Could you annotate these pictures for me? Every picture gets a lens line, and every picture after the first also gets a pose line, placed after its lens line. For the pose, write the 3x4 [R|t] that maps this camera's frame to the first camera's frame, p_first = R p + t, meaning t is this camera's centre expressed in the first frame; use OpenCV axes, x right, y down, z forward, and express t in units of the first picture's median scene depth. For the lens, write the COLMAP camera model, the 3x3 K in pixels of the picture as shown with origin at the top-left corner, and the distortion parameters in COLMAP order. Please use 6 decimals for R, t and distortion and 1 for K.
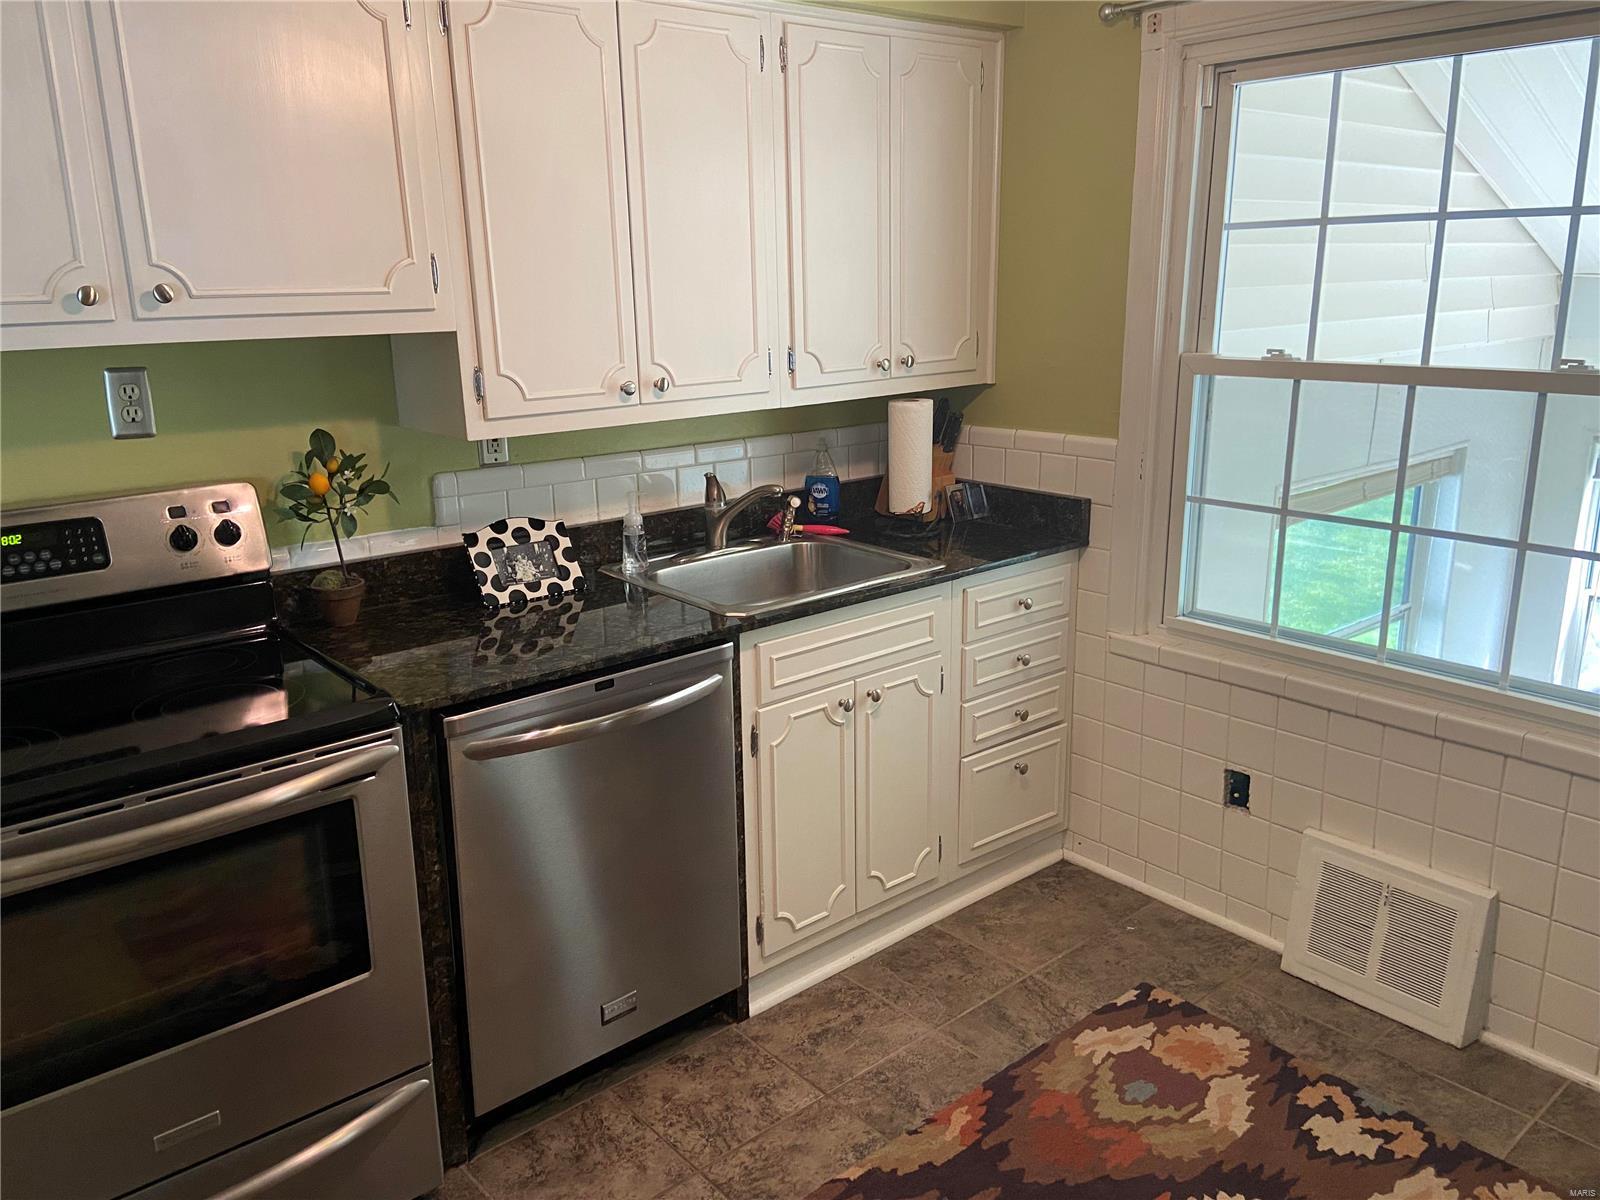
lens RADIAL K [[1214.7, 0, 786.5], [0, 1214.7, 598.5], [0, 0, 1]] dist [0.112665, -0.137852]
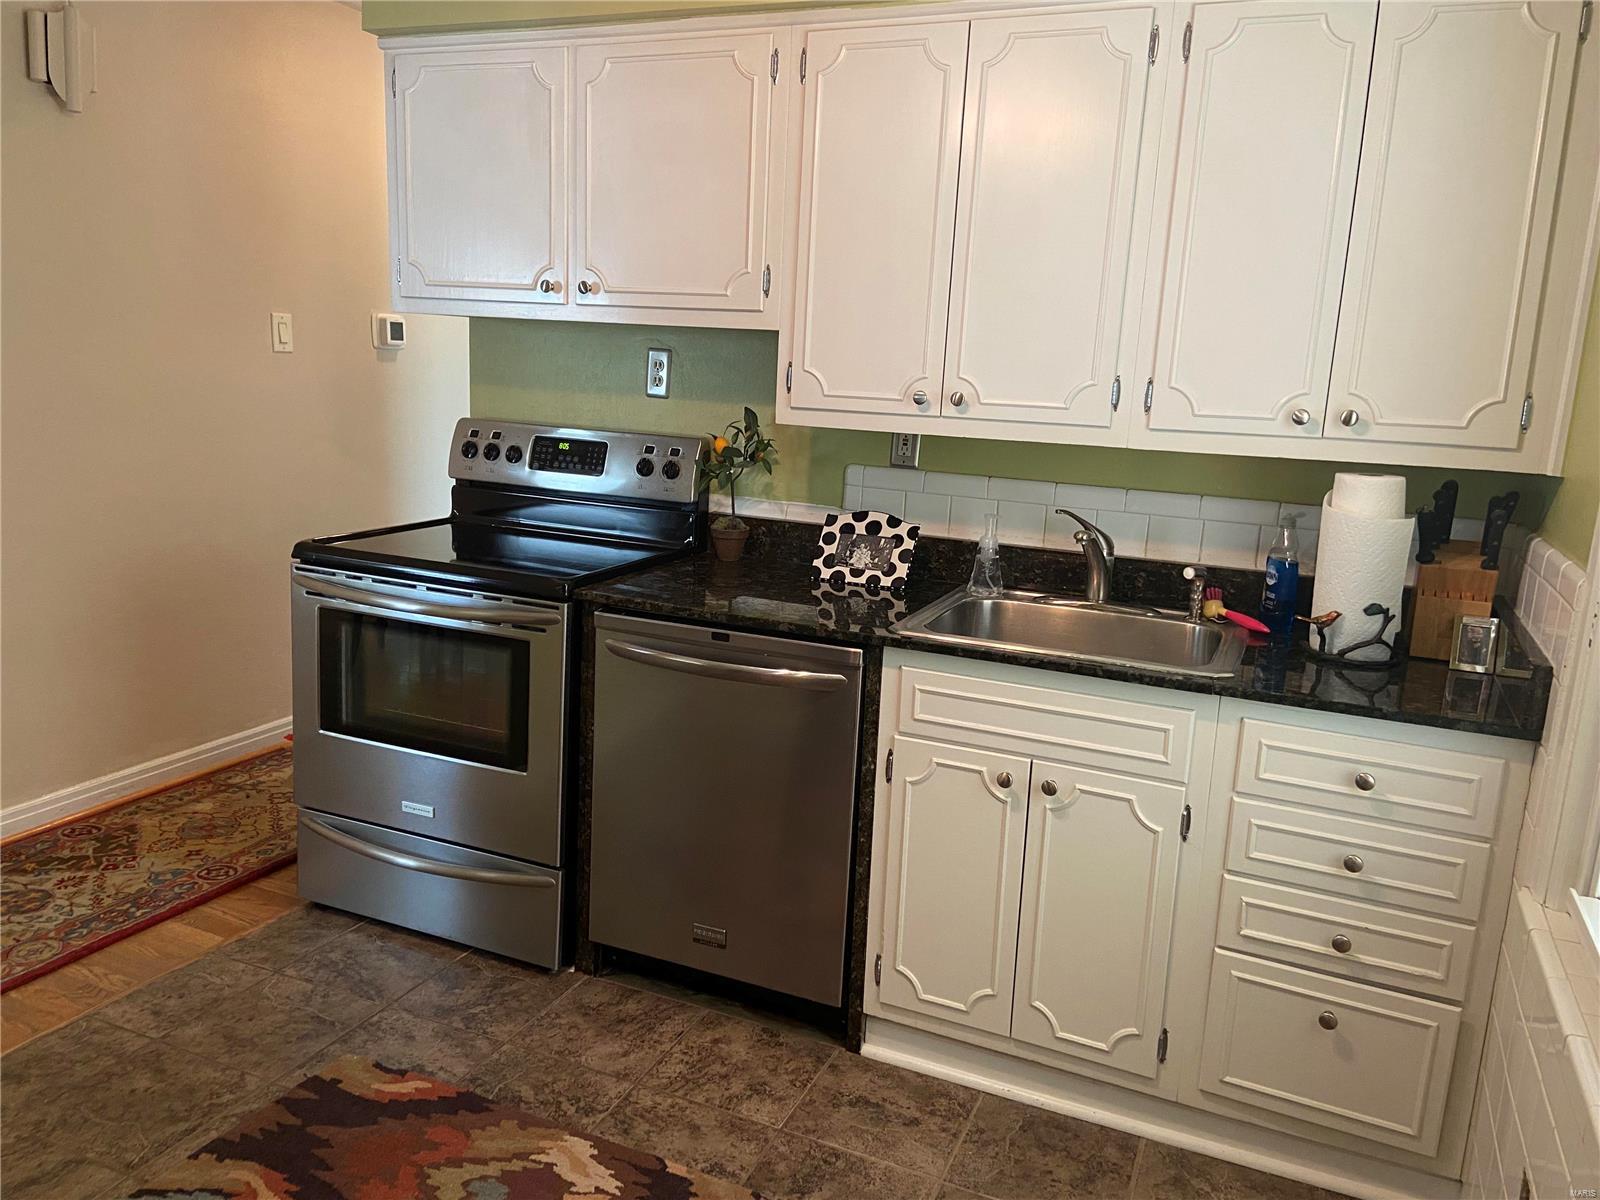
lens RADIAL K [[1214.7, 0, 786.5], [0, 1214.7, 598.5], [0, 0, 1]] dist [0.112665, -0.137852]
pose [[0.430329, 0.220716, -0.875272, 0.714653], [-0.285949, 0.953040, 0.099740, -0.077465], [0.856183, 0.207363, 0.473234, 0.429814]]
